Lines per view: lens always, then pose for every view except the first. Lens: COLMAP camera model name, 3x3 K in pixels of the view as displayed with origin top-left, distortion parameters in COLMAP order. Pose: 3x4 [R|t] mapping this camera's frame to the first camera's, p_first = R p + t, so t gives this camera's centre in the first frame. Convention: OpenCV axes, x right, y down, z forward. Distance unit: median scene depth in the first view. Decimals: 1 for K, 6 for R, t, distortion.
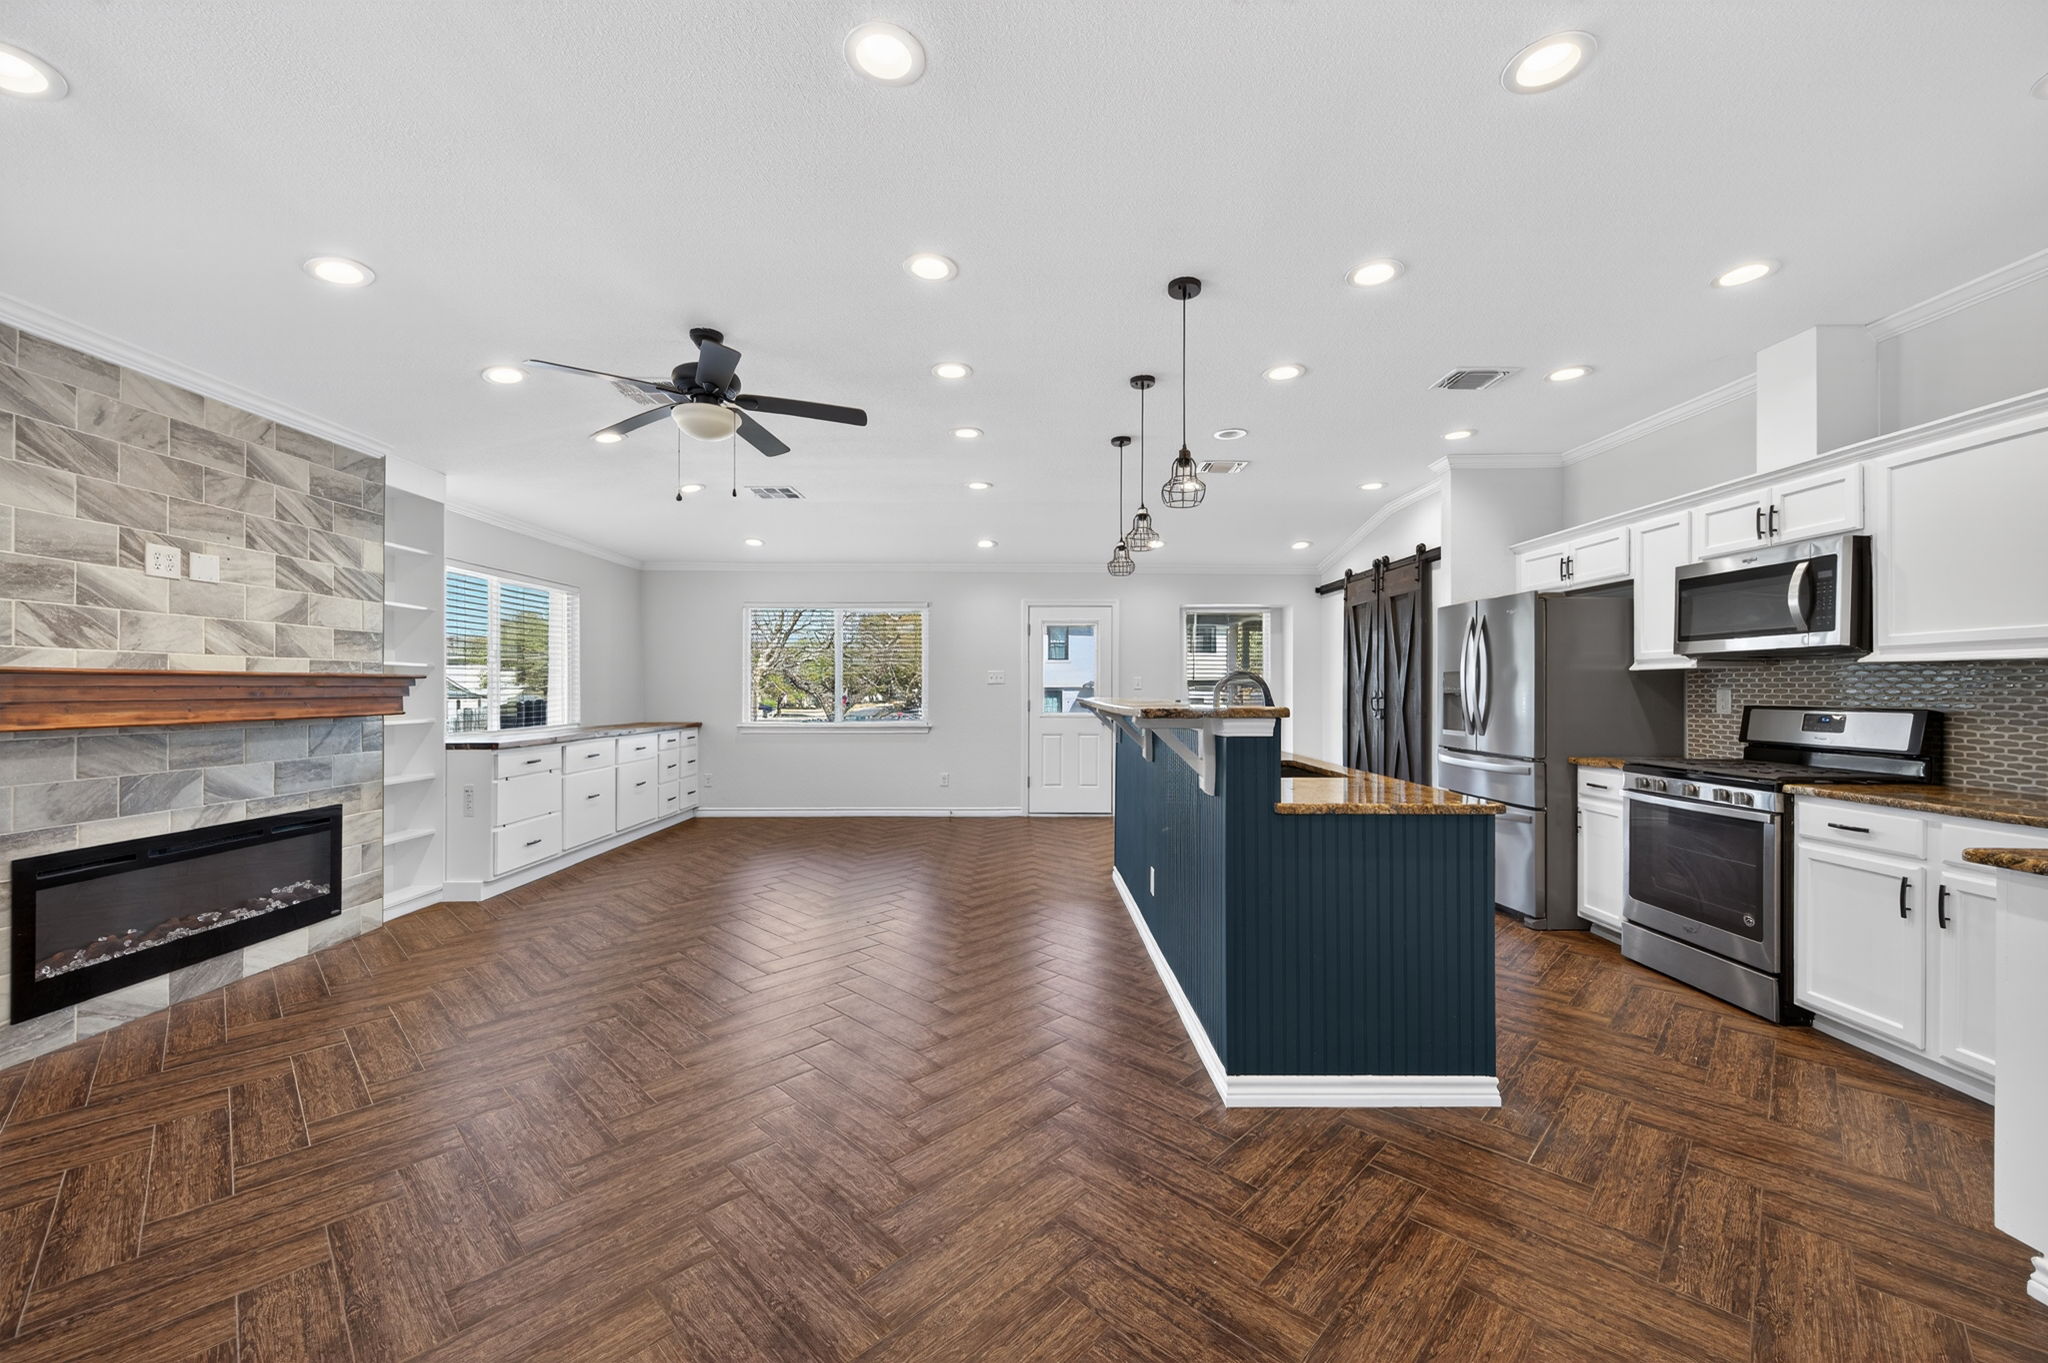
lens RADIAL K [[800.6, 0, 1031.6], [0, 800.6, 682.9], [0, 0, 1]] dist [0.008647, -0.002544]
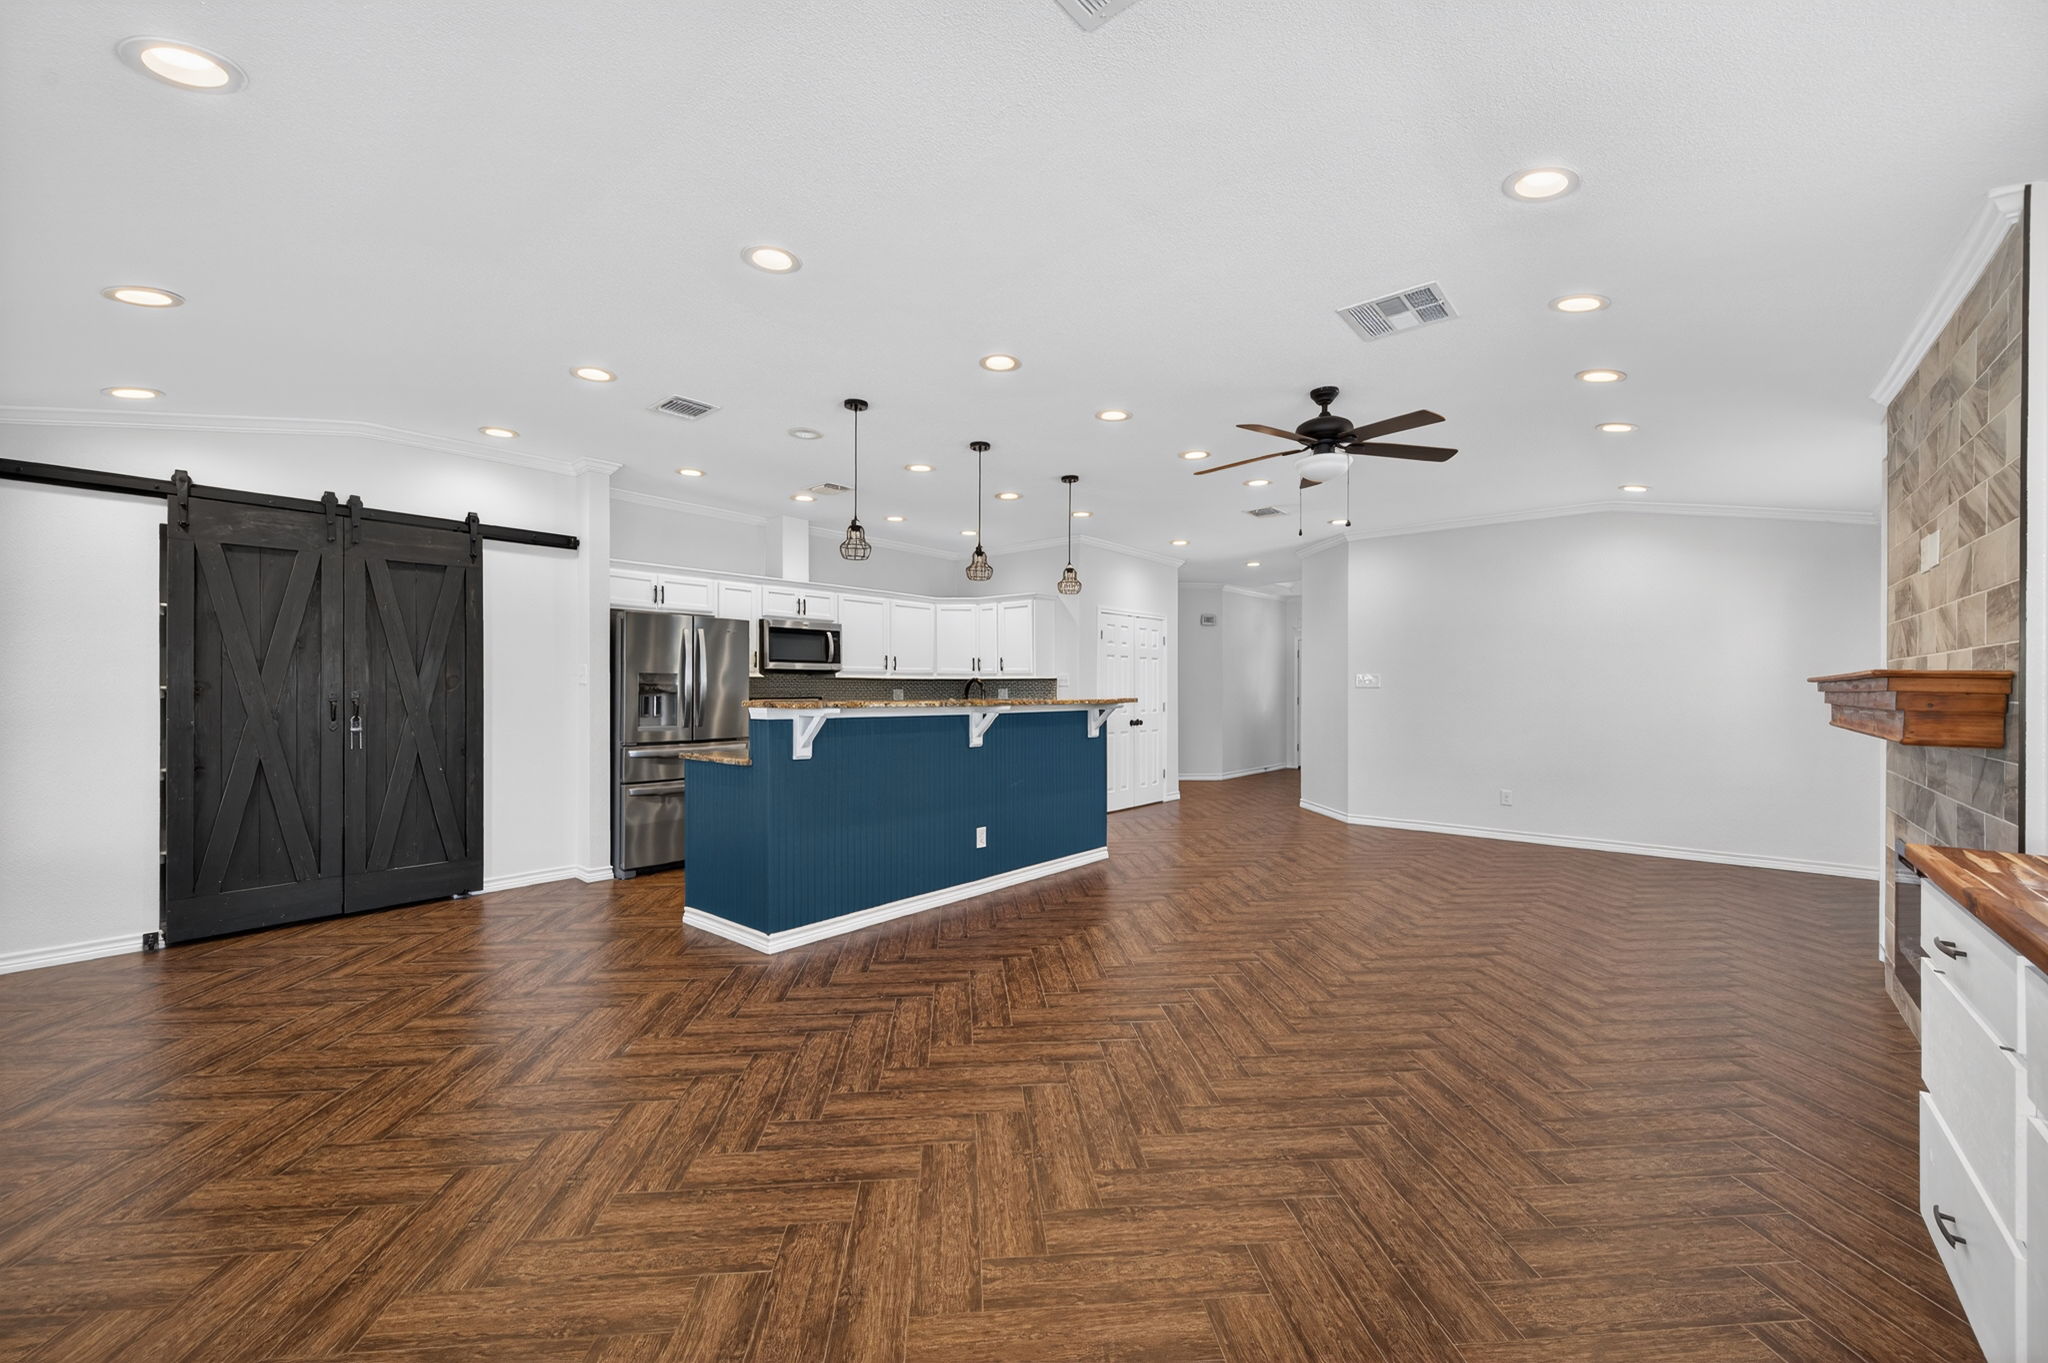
lens RADIAL K [[800.6, 0, 1030.8], [0, 800.6, 692.2], [0, 0, 1]] dist [0.008647, -0.002544]
pose [[-0.761013, -0.005461, 0.648714, -0.815791], [-0.007759, 0.999970, -0.000684, 0.012641], [-0.648691, -0.005554, -0.761032, 2.099392]]
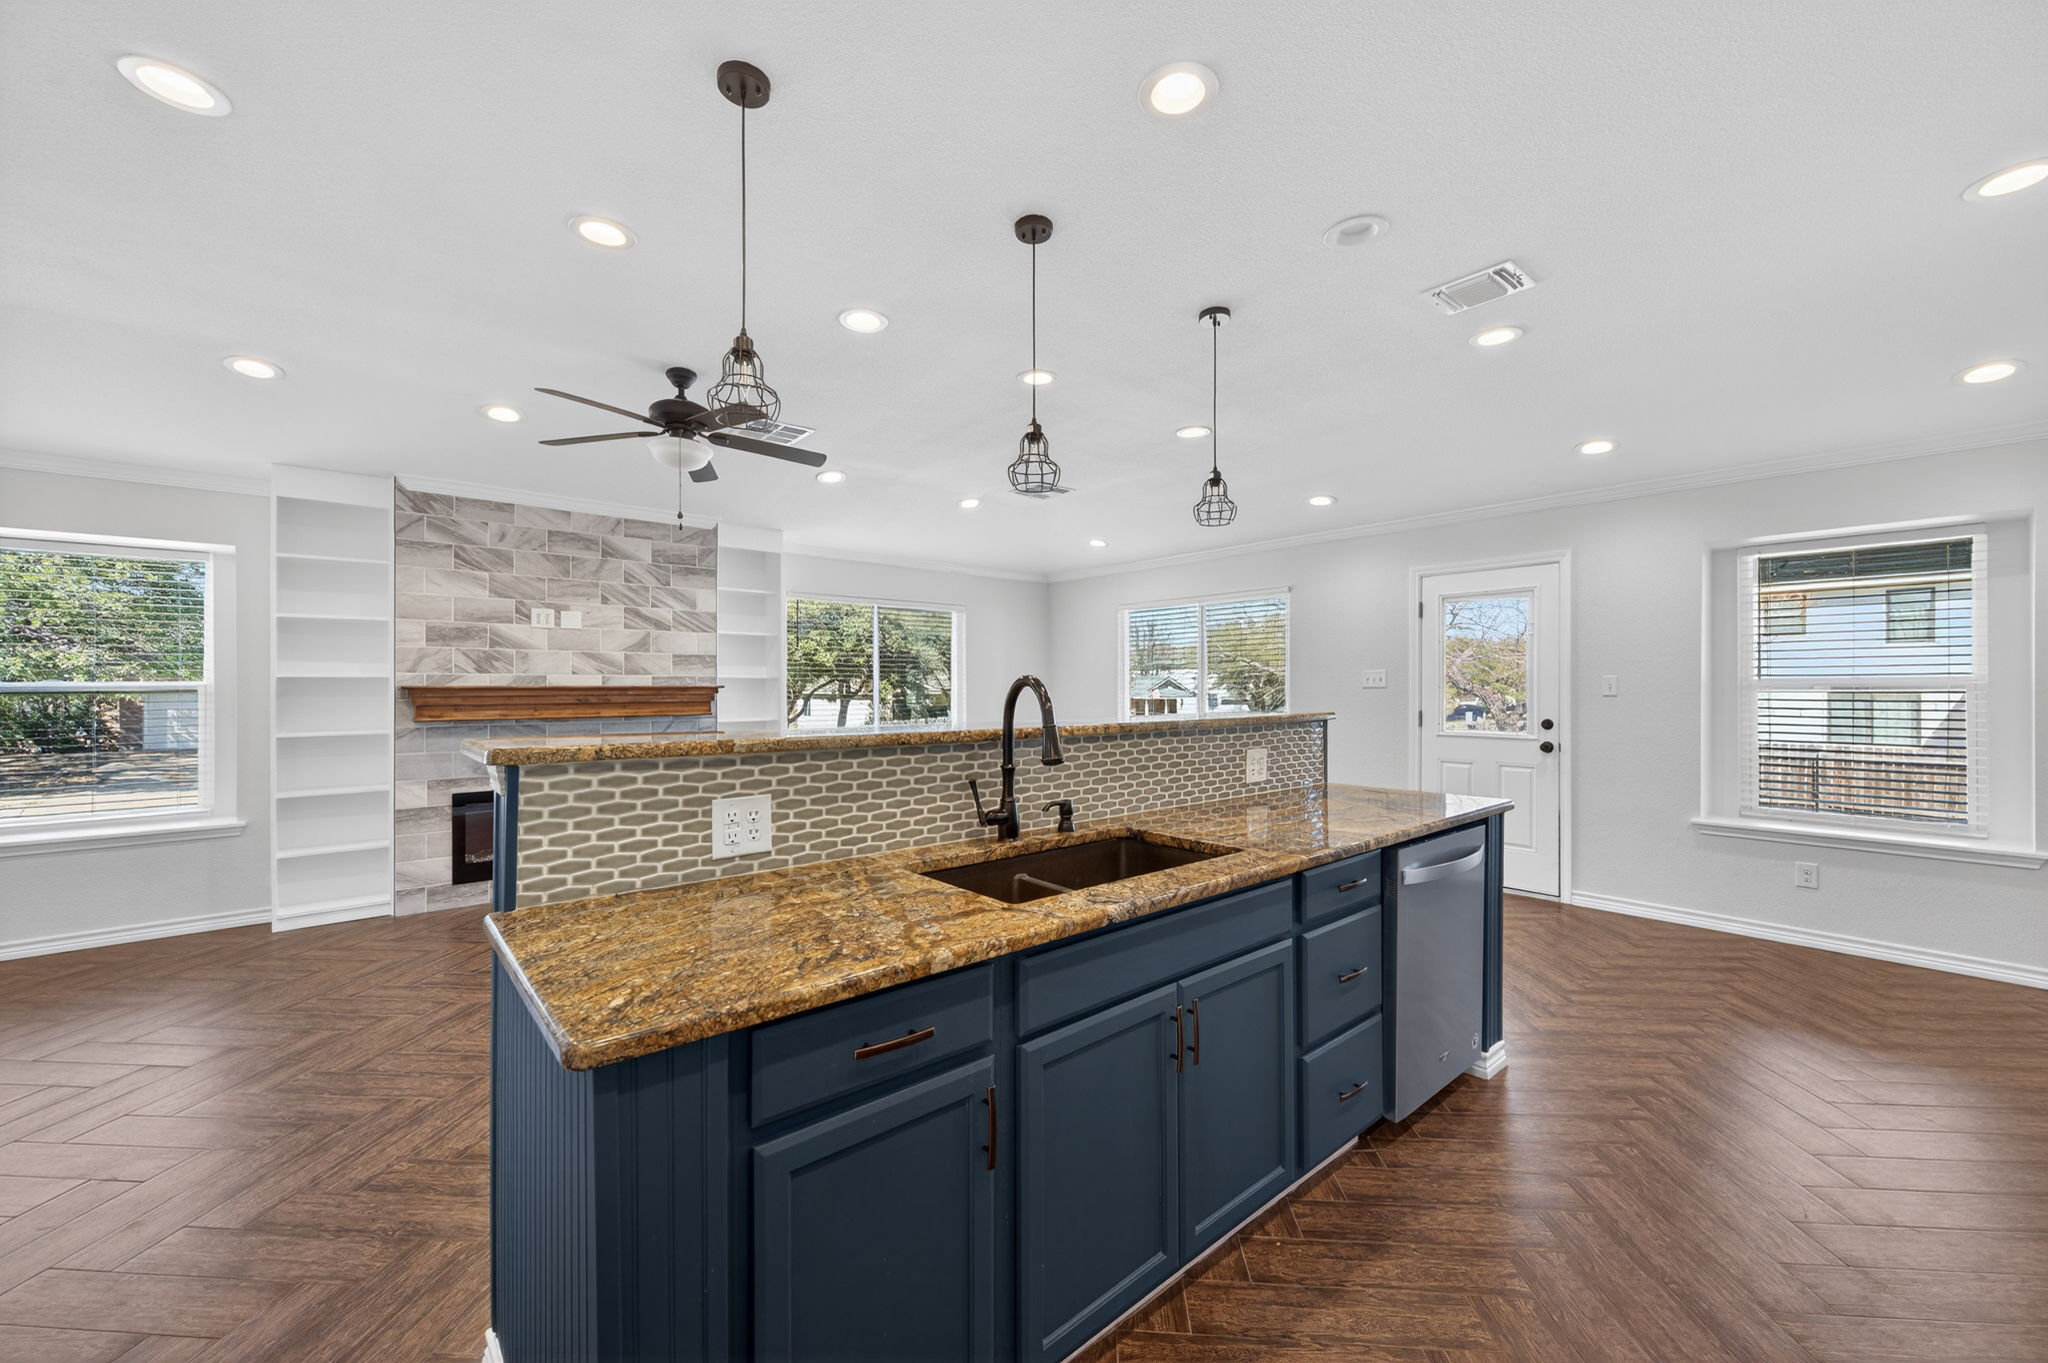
lens RADIAL K [[800.6, 0, 1029.7], [0, 800.6, 681.9], [0, 0, 1]] dist [0.008647, -0.002544]
pose [[0.640306, -0.009550, -0.768061, 0.708801], [0.008404, 0.999950, -0.005427, -0.005377], [0.768074, -0.002980, 0.640354, 0.643184]]
